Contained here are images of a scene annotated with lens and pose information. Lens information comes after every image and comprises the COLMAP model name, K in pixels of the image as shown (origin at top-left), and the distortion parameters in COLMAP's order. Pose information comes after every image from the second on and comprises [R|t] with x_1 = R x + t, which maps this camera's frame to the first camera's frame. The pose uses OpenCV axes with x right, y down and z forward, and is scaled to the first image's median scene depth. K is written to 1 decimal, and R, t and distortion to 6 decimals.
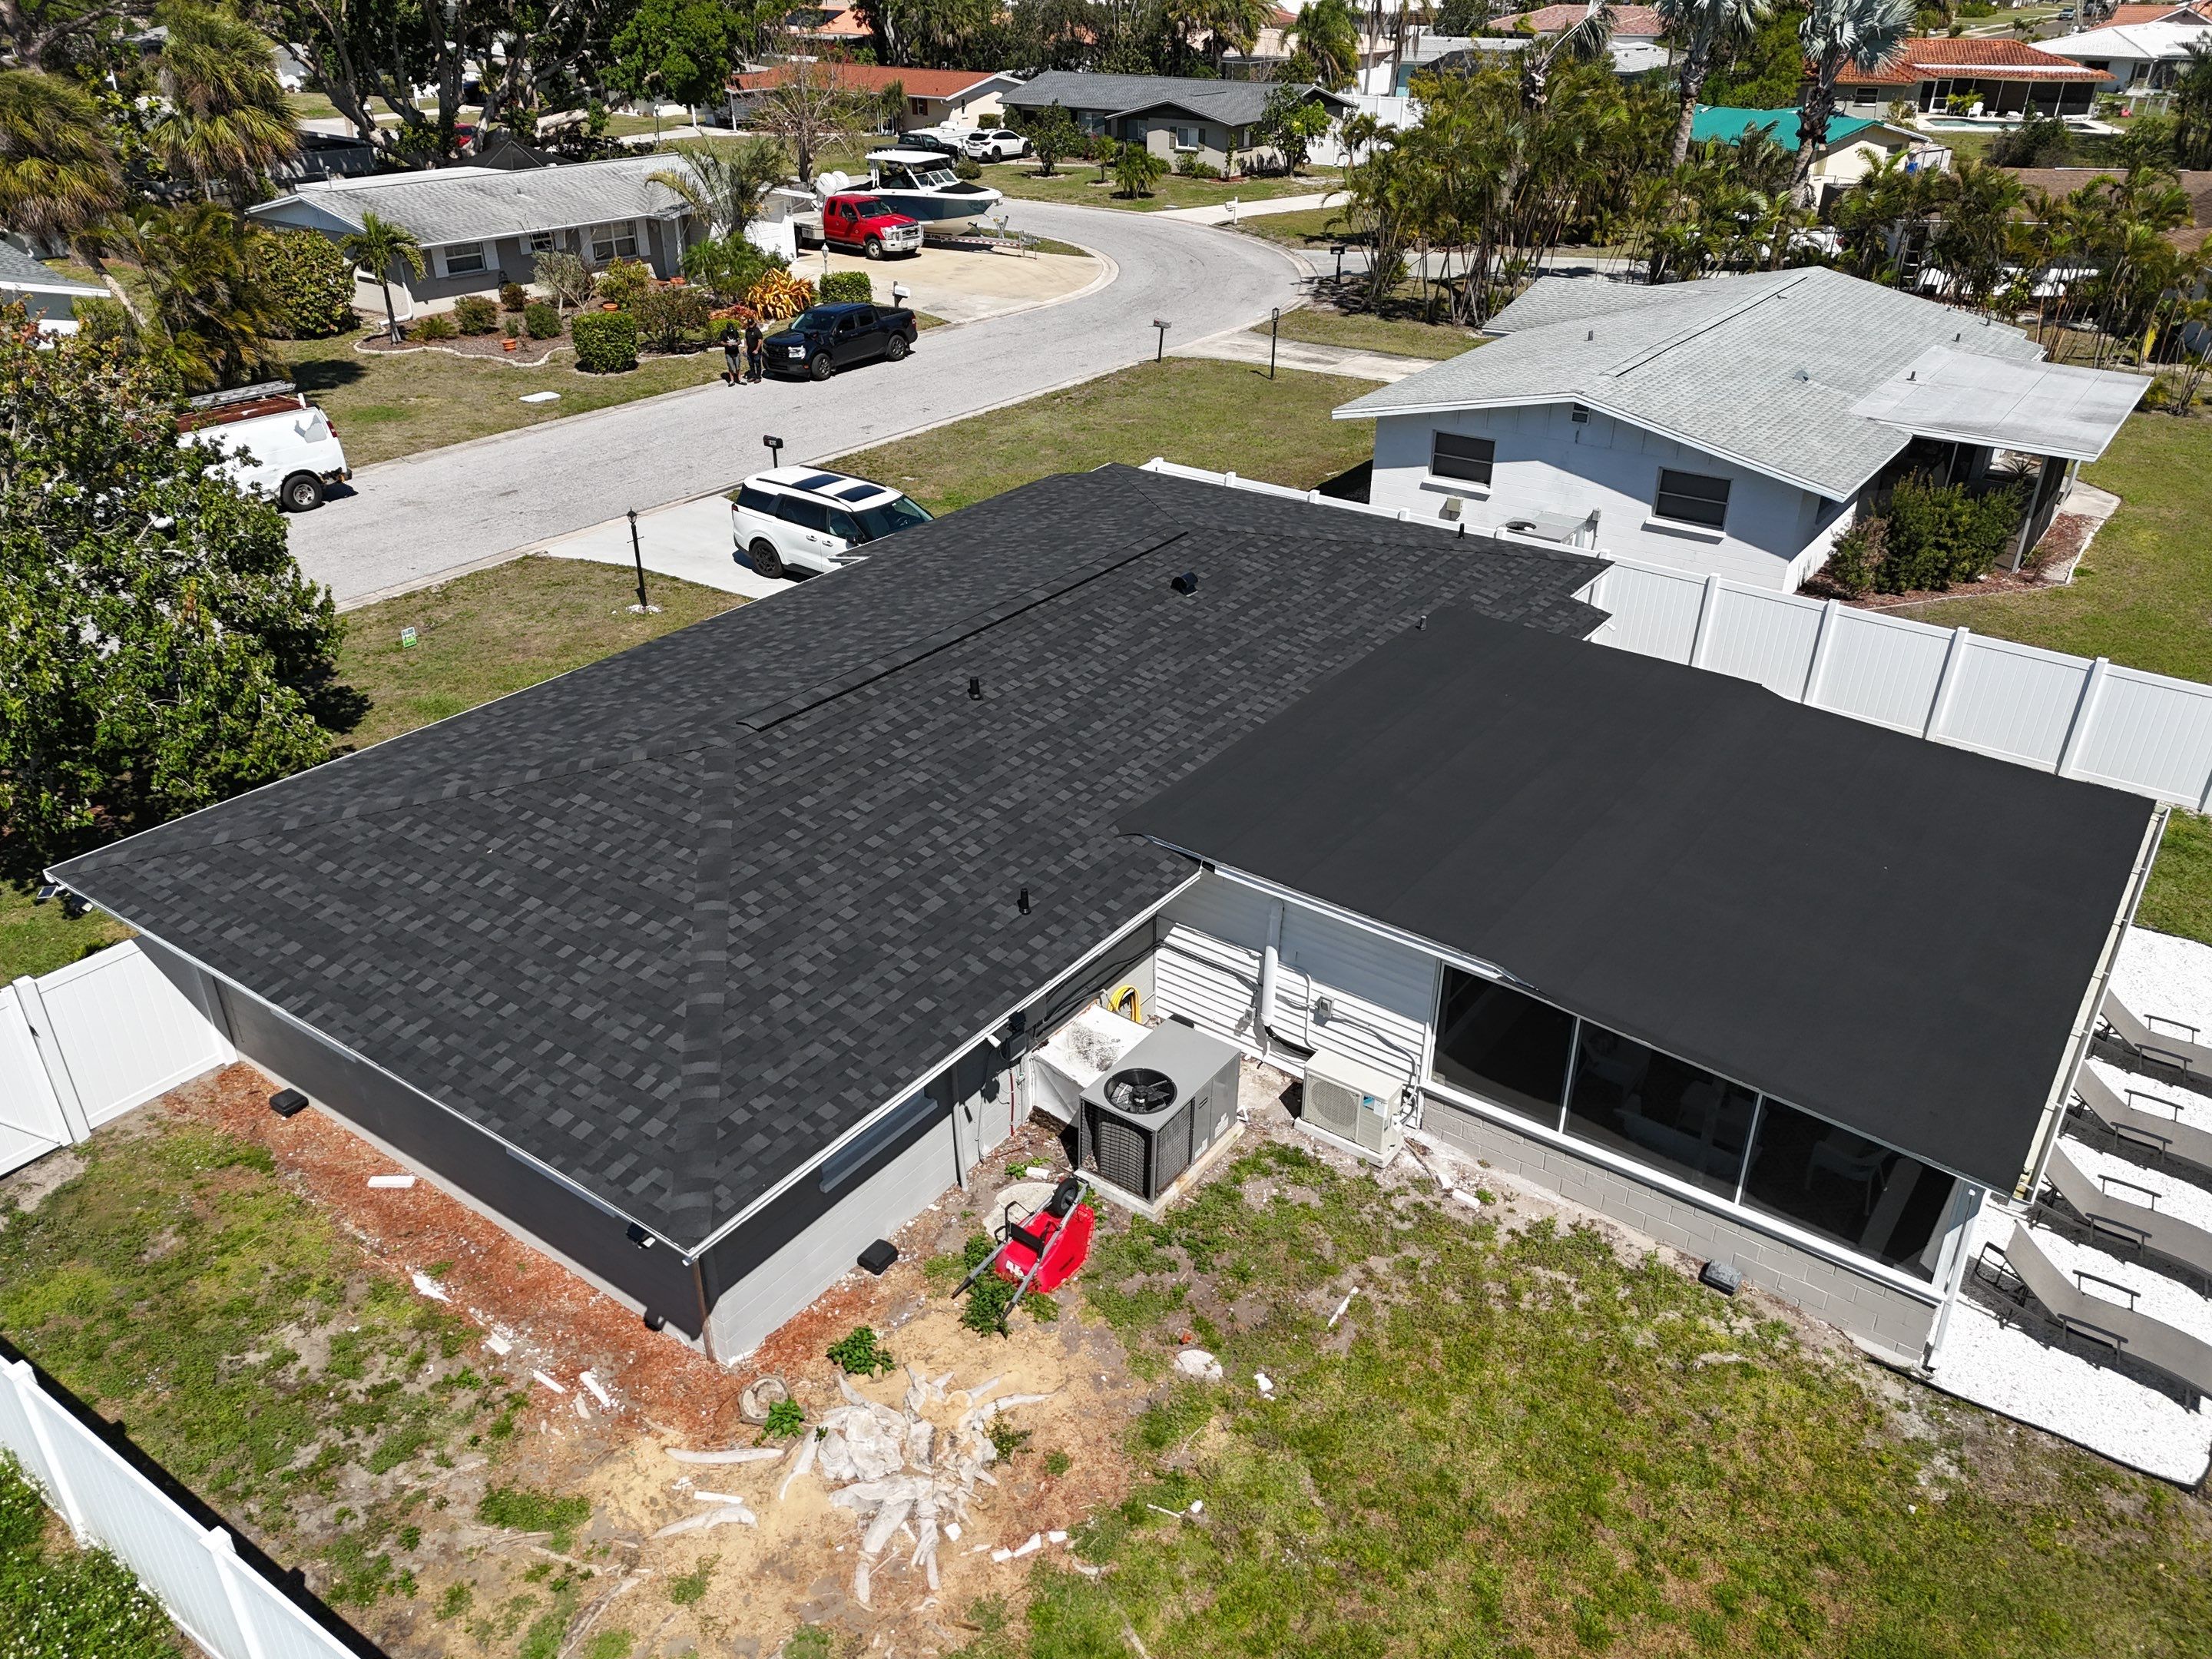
lens RADIAL K [[1625.8, 0, 1113.4], [0, 1625.8, 820.7], [0, 0, 1]] dist [0.076927, -0.068934]
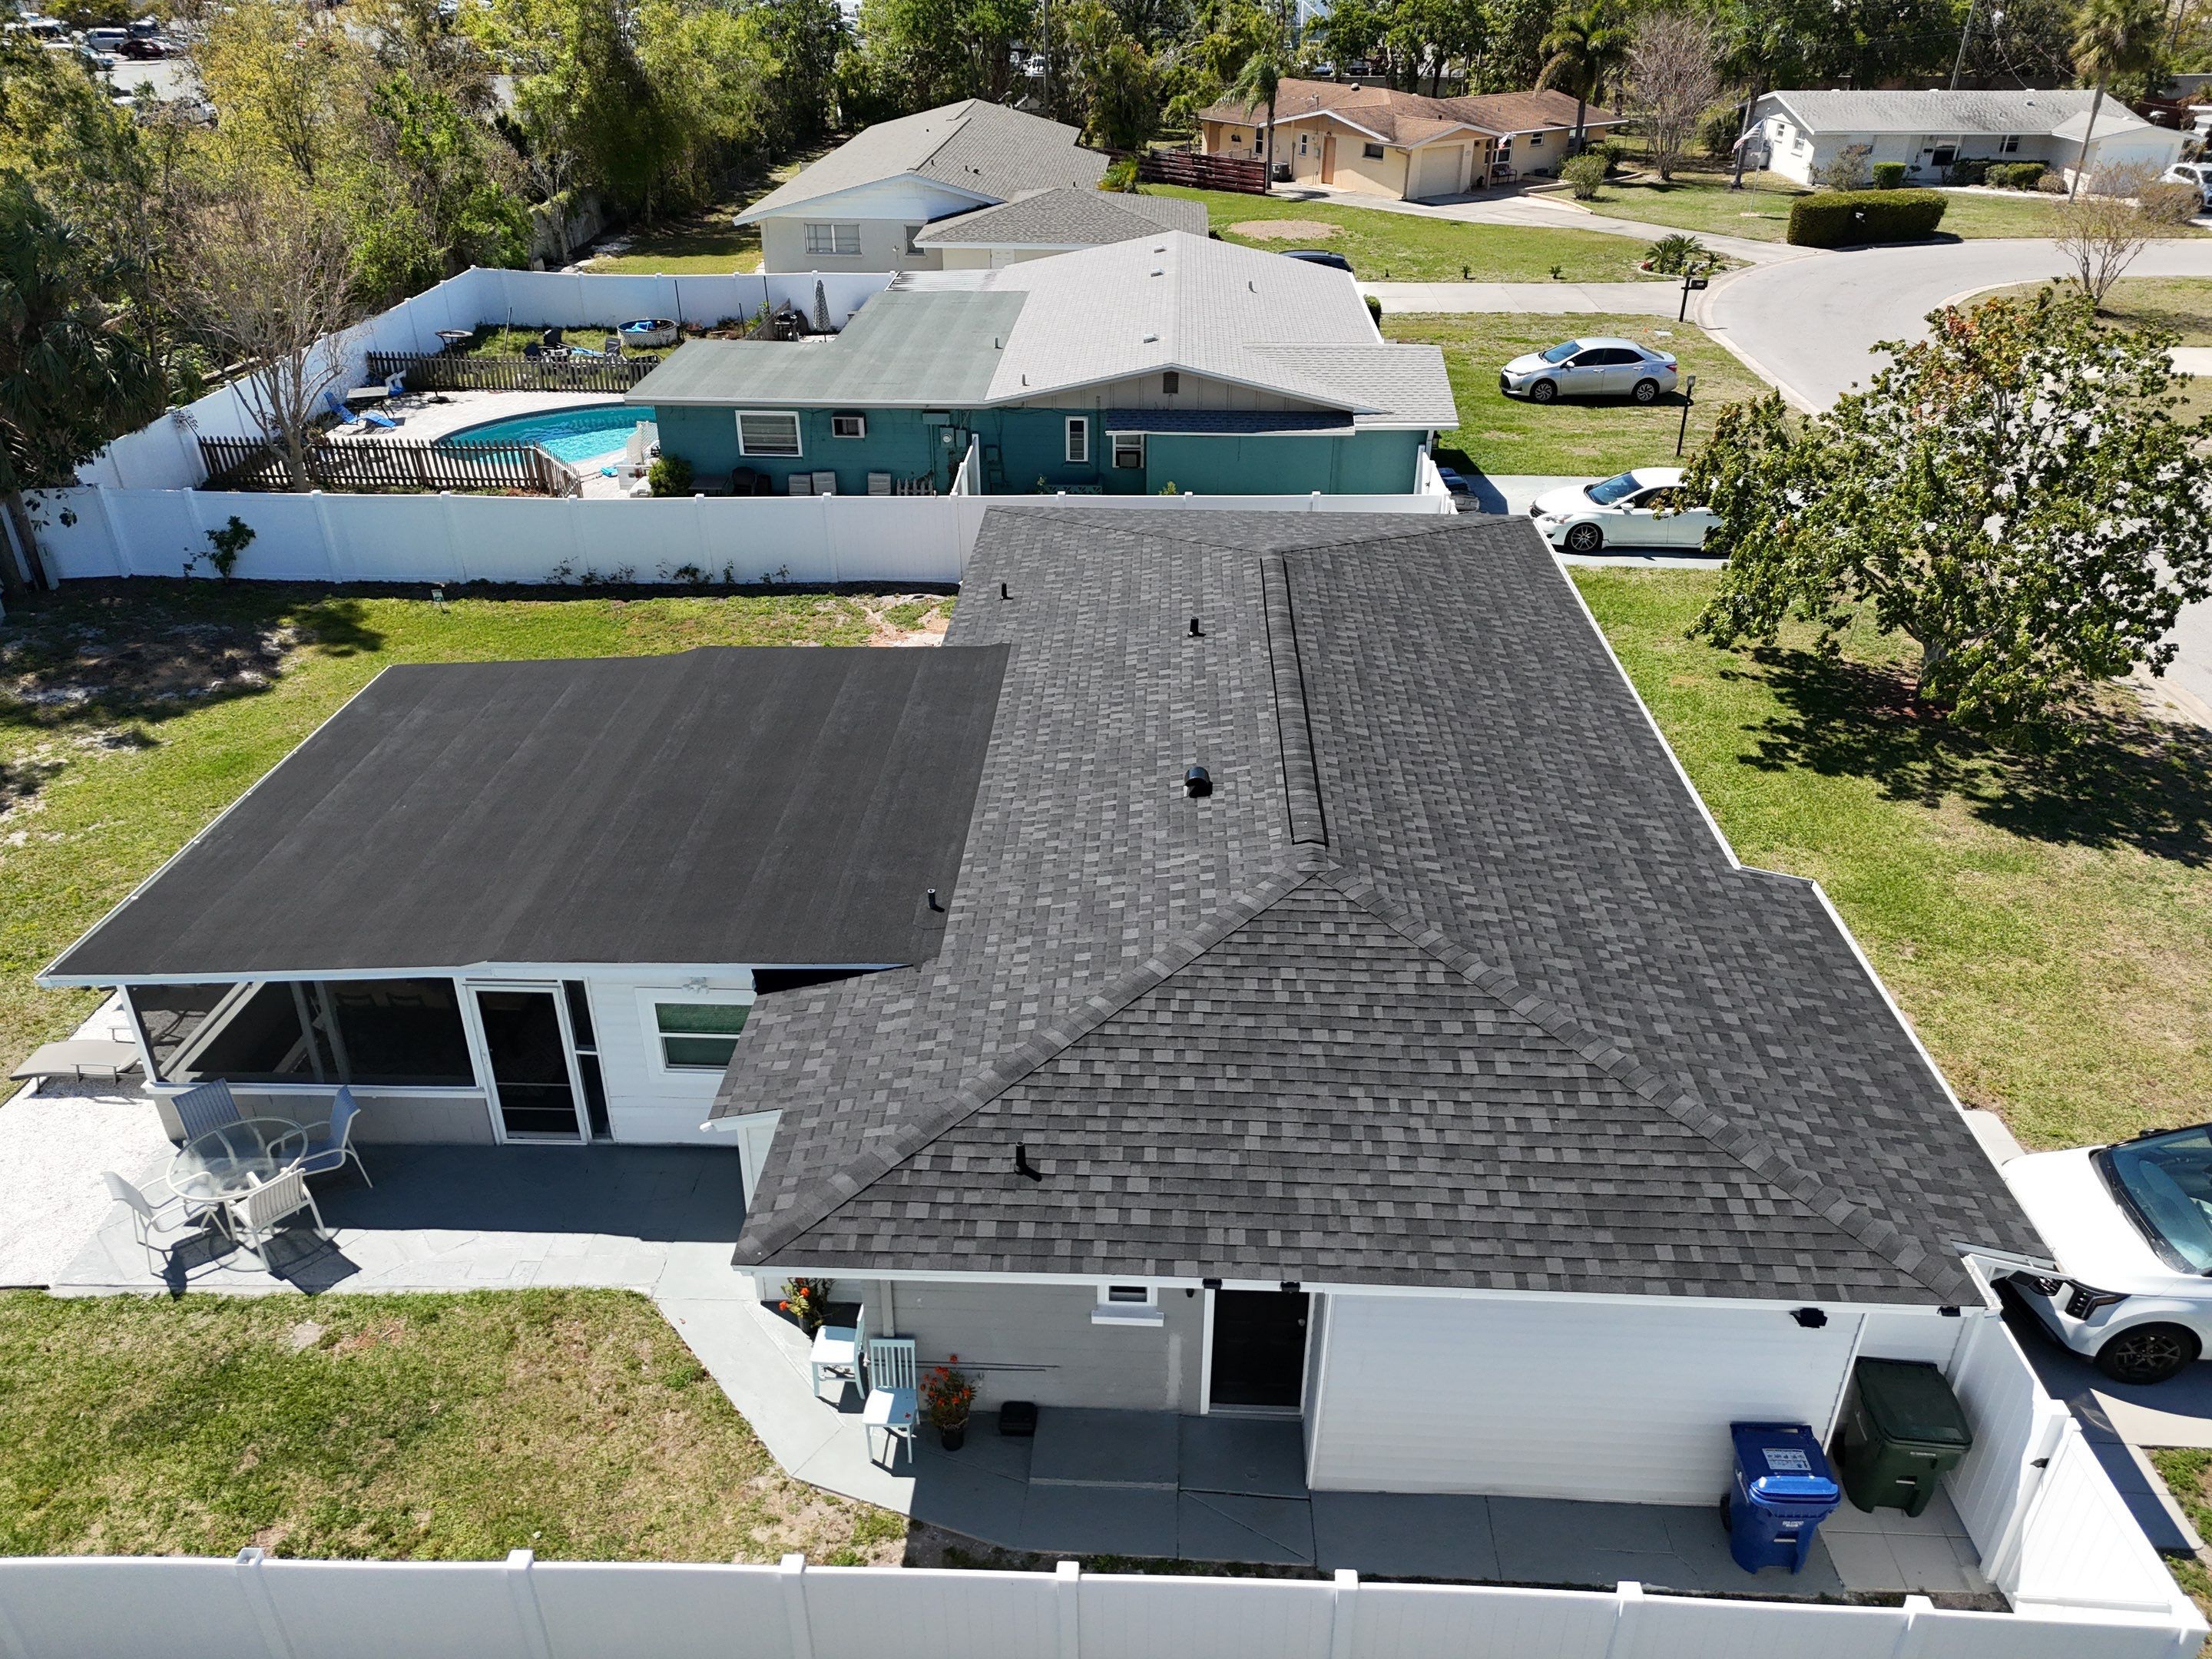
lens RADIAL K [[1625.8, 0, 1113.4], [0, 1625.8, 820.7], [0, 0, 1]] dist [0.076927, -0.068934]
pose [[-0.834903, 0.258543, -0.485893, 0.350289], [-0.268299, 0.579636, 0.769440, -0.547898], [0.480574, 0.772772, -0.414573, 0.974719]]
